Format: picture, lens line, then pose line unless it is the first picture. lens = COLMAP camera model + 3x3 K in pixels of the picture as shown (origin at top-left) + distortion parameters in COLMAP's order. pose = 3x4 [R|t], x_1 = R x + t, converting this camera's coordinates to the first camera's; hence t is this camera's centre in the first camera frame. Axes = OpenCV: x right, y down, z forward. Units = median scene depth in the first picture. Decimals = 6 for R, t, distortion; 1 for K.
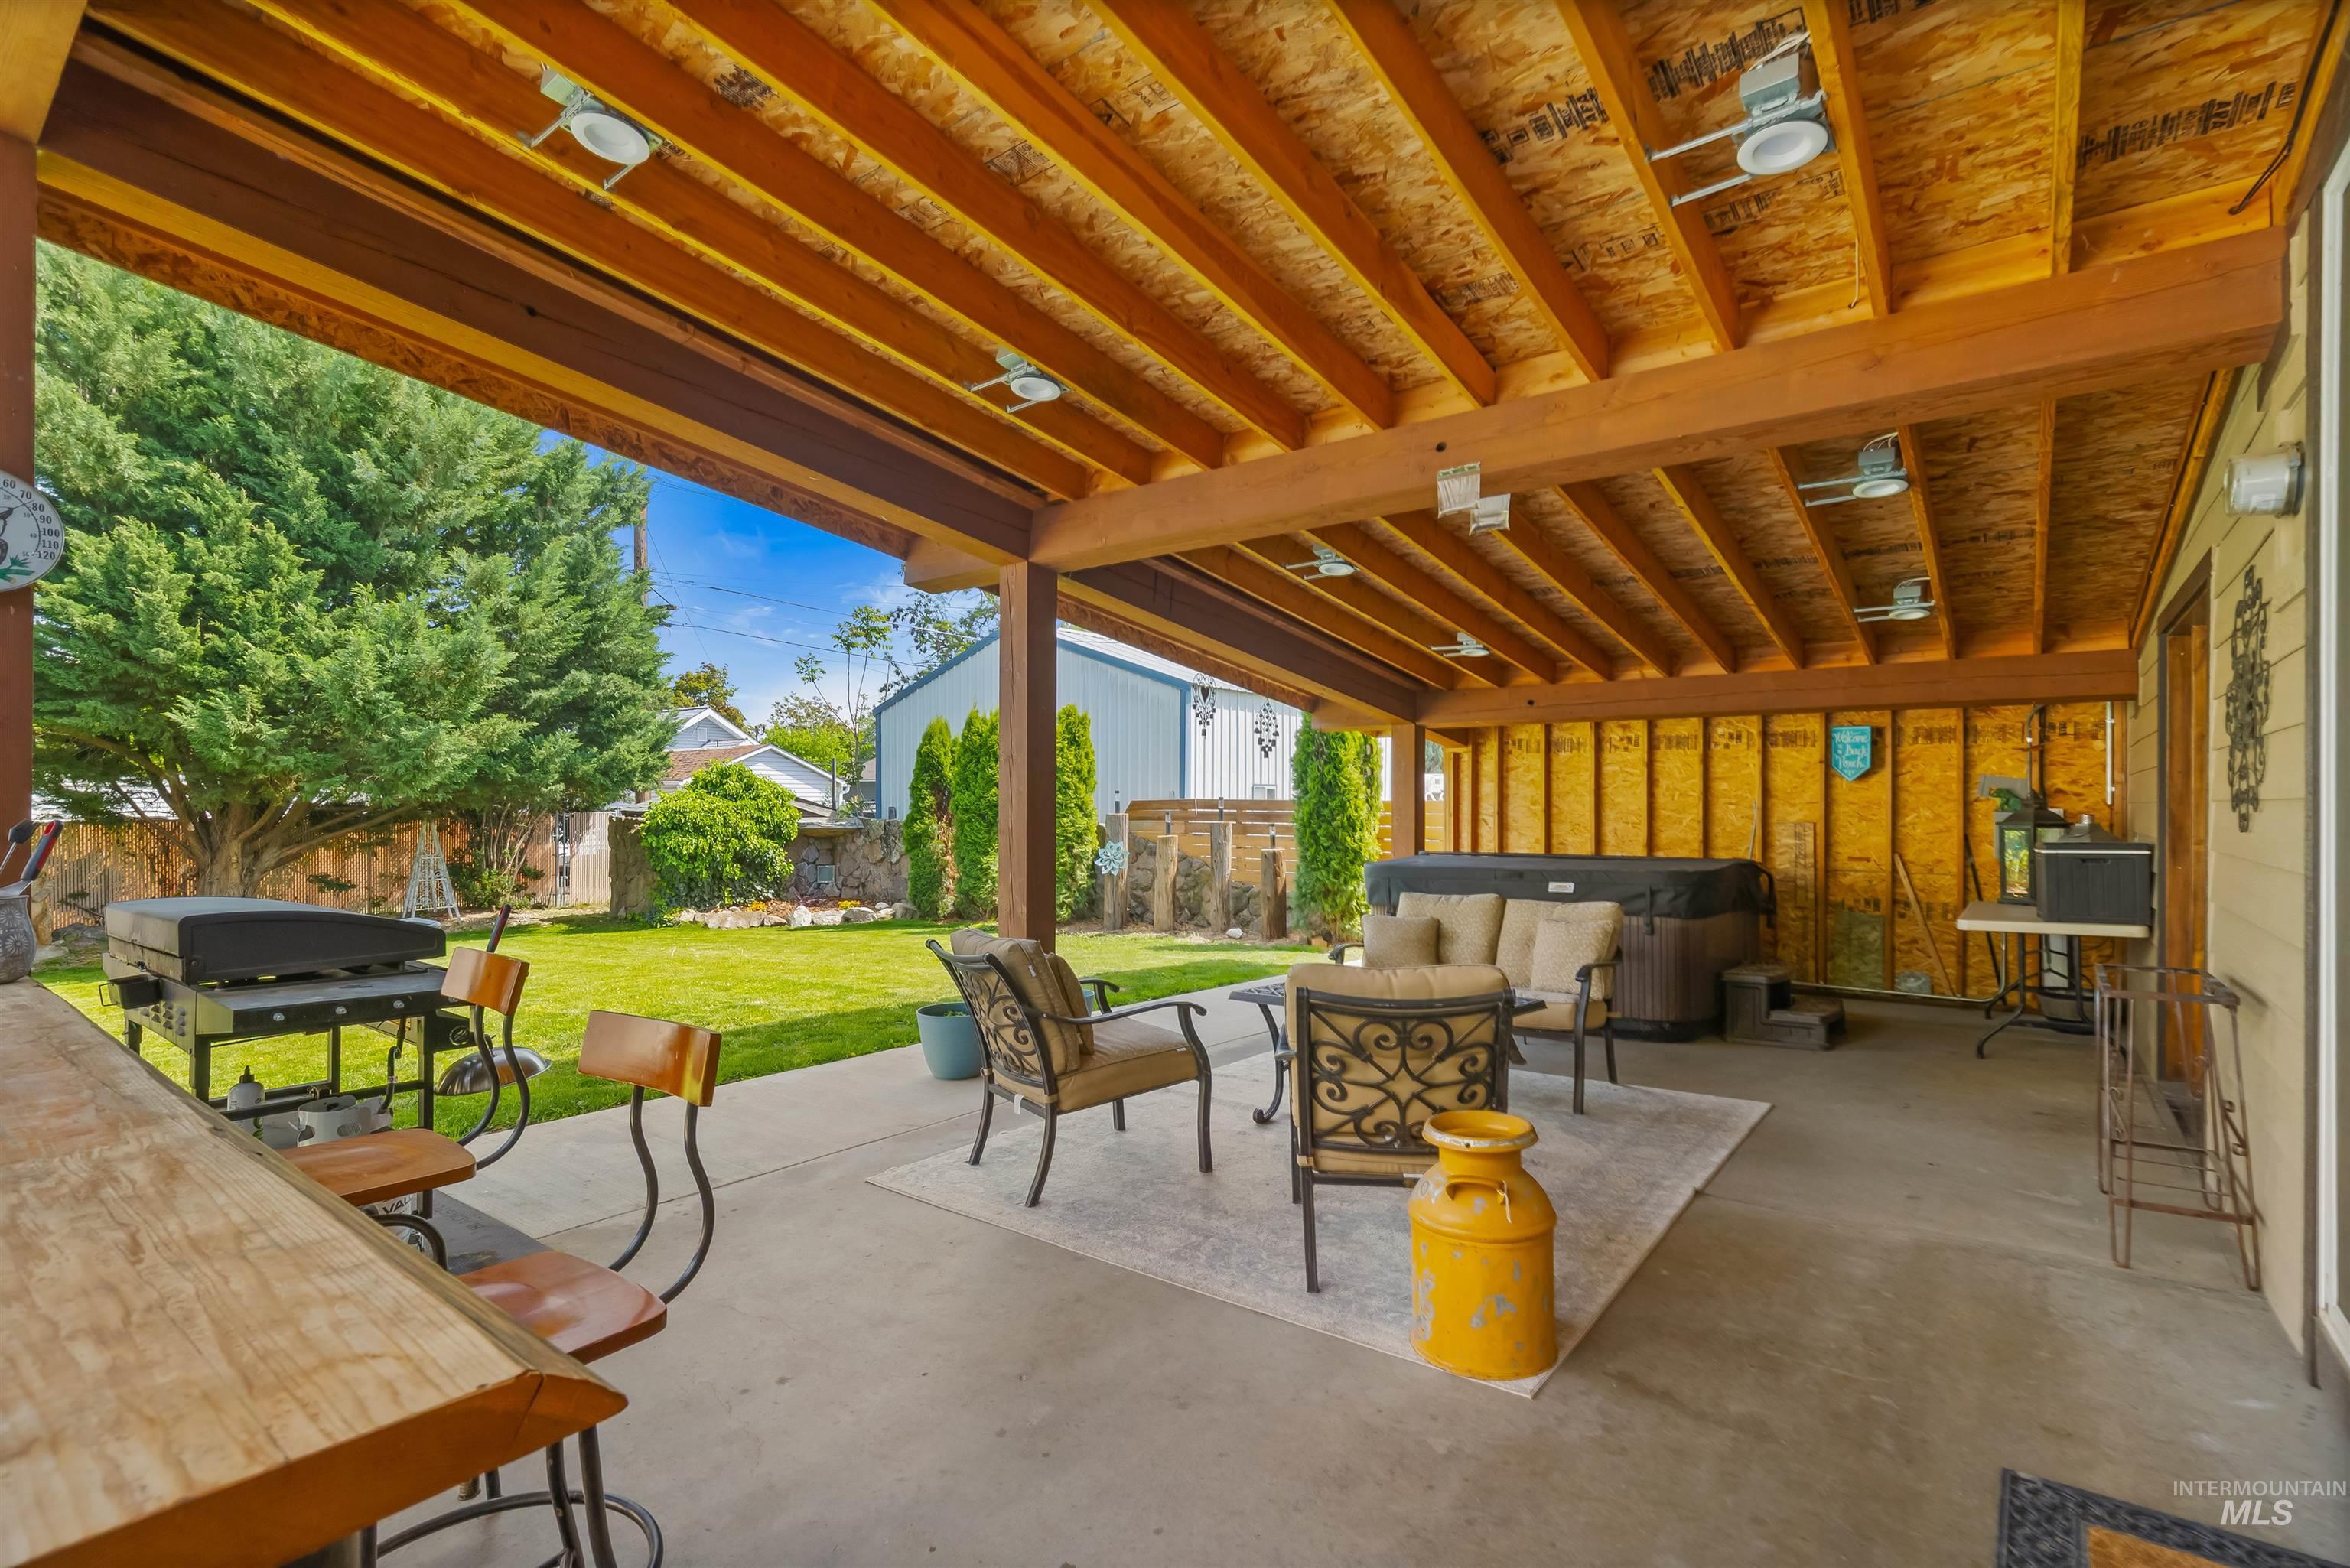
lens RADIAL K [[1090.6, 0, 1174.1], [0, 1090.6, 791.5], [0, 0, 1]] dist [-0.004940, 0.002109]
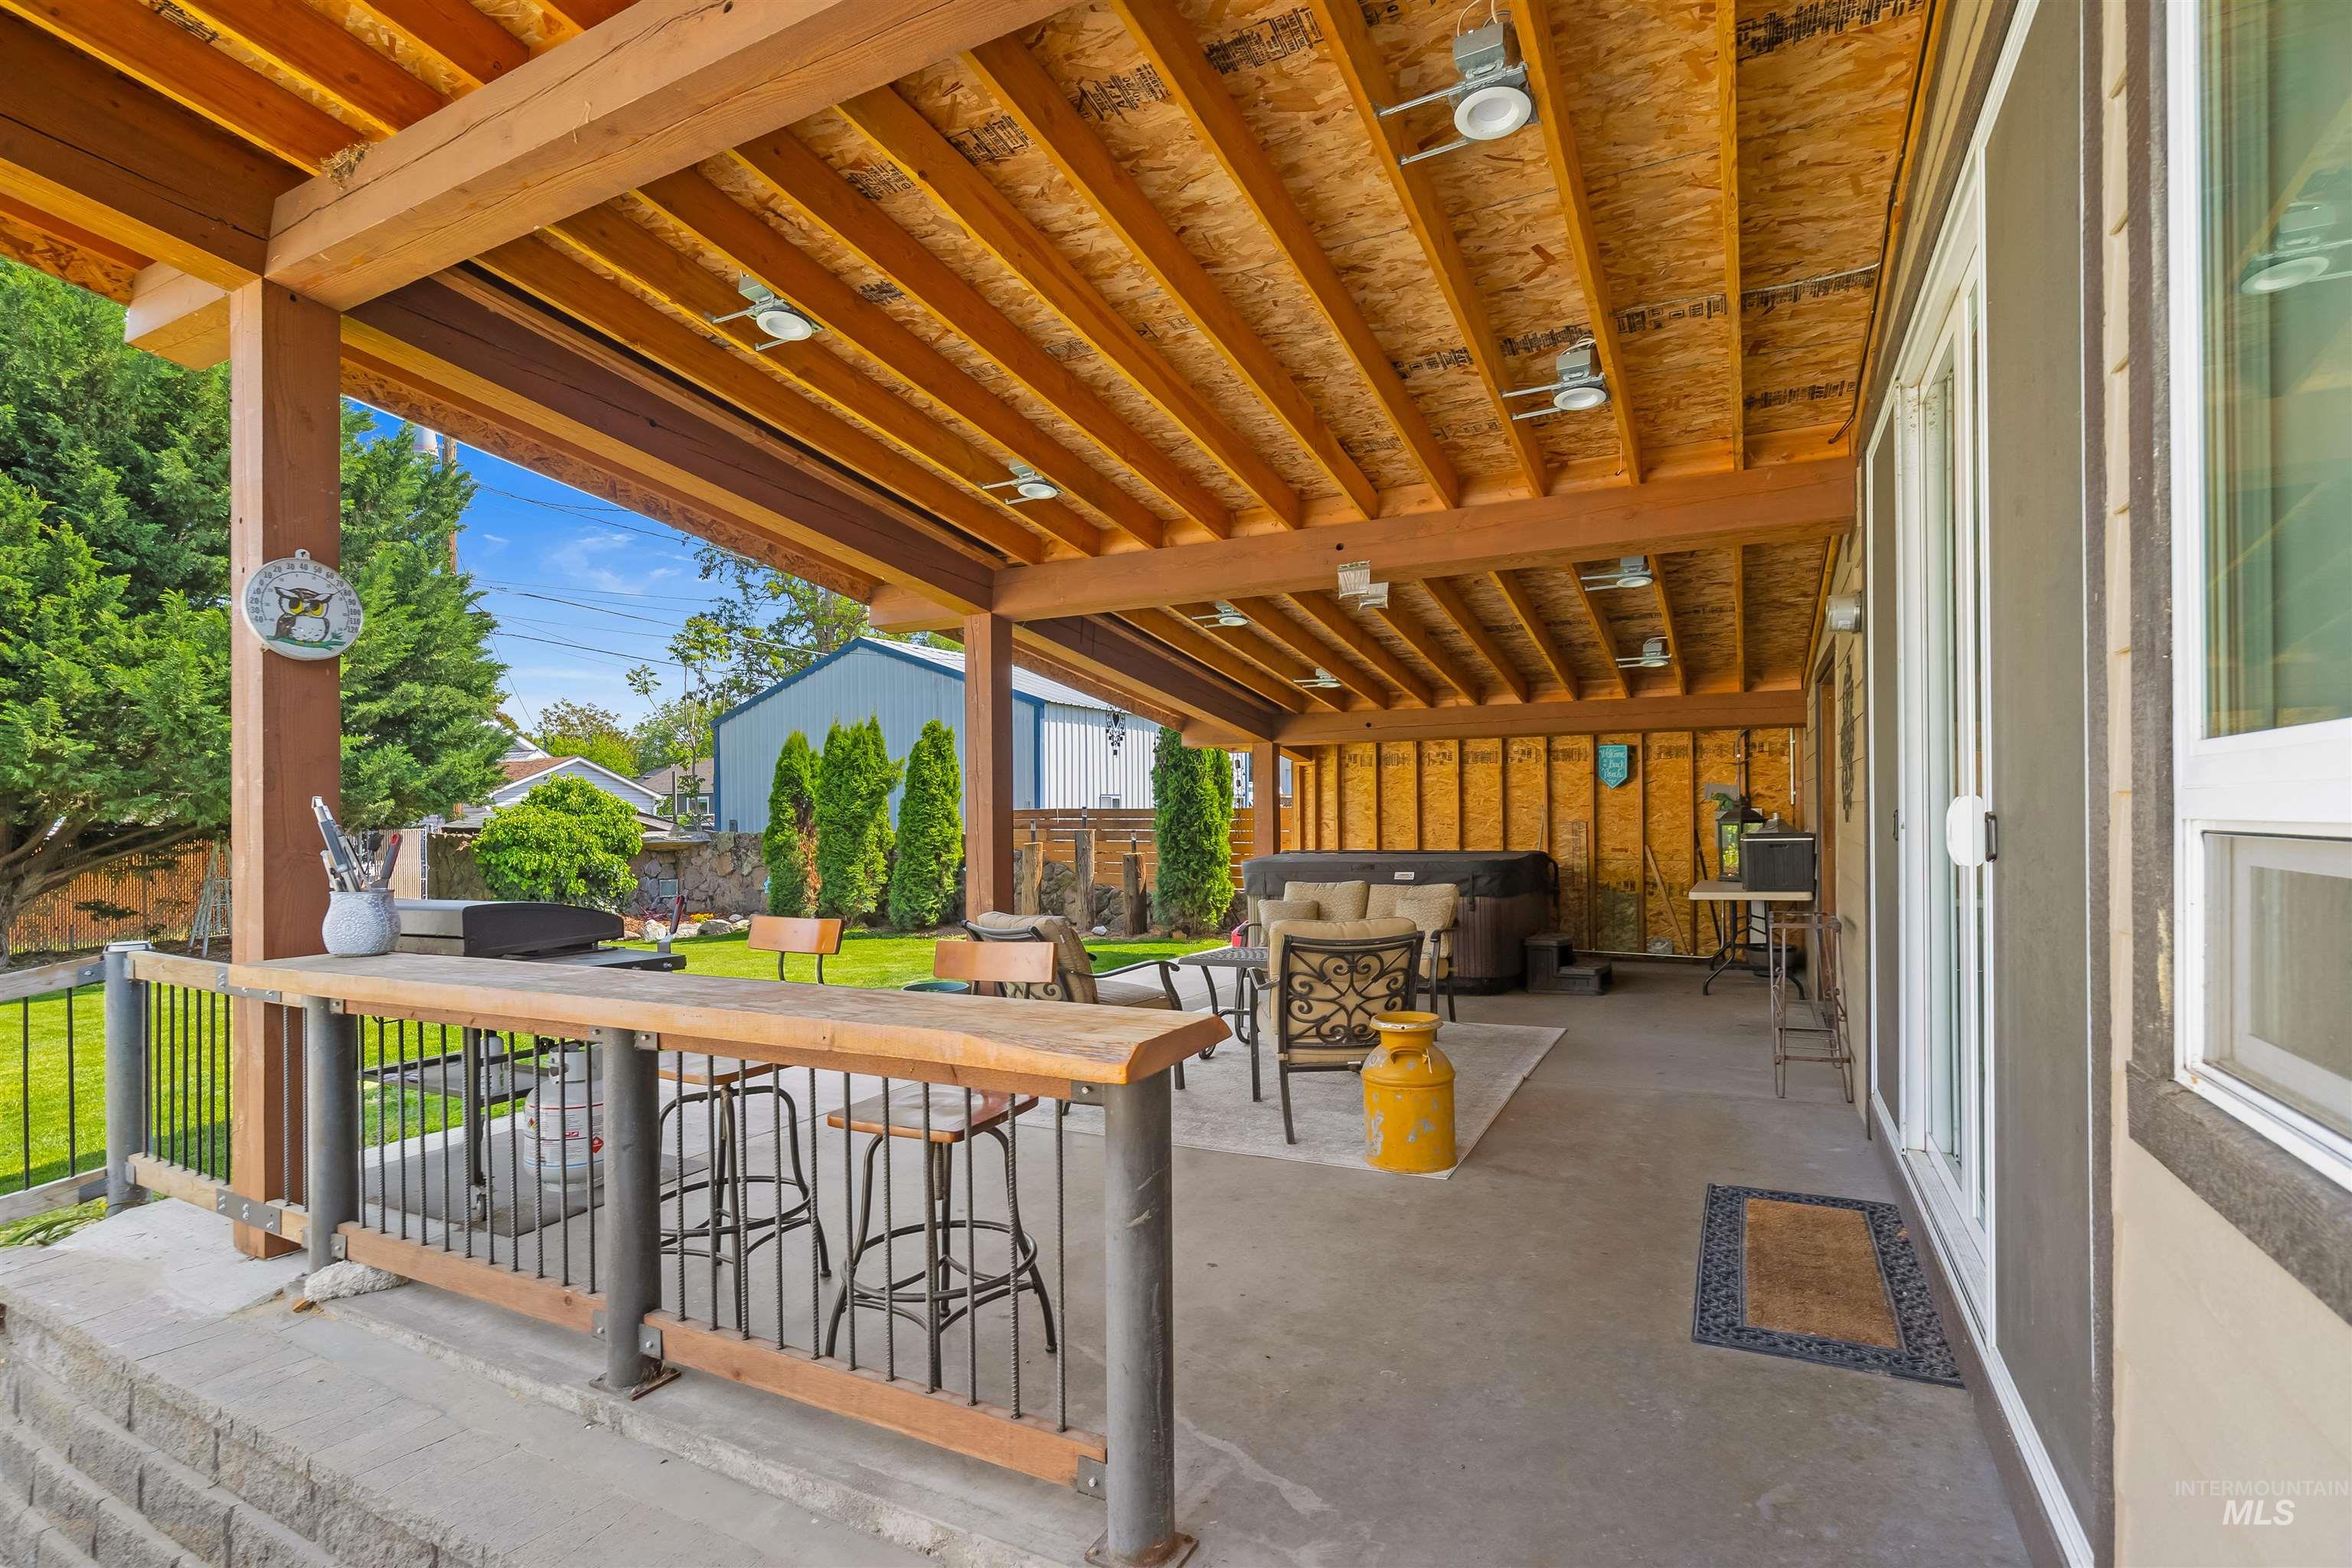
lens RADIAL K [[1091.6, 0, 1180.2], [0, 1091.6, 794.5], [0, 0, 1]] dist [-0.004940, 0.002109]
pose [[0.983169, -0.008623, 0.182496, -0.136021], [0.009559, 0.999945, -0.004248, -0.002807], [-0.182449, 0.005921, 0.983197, -0.200389]]
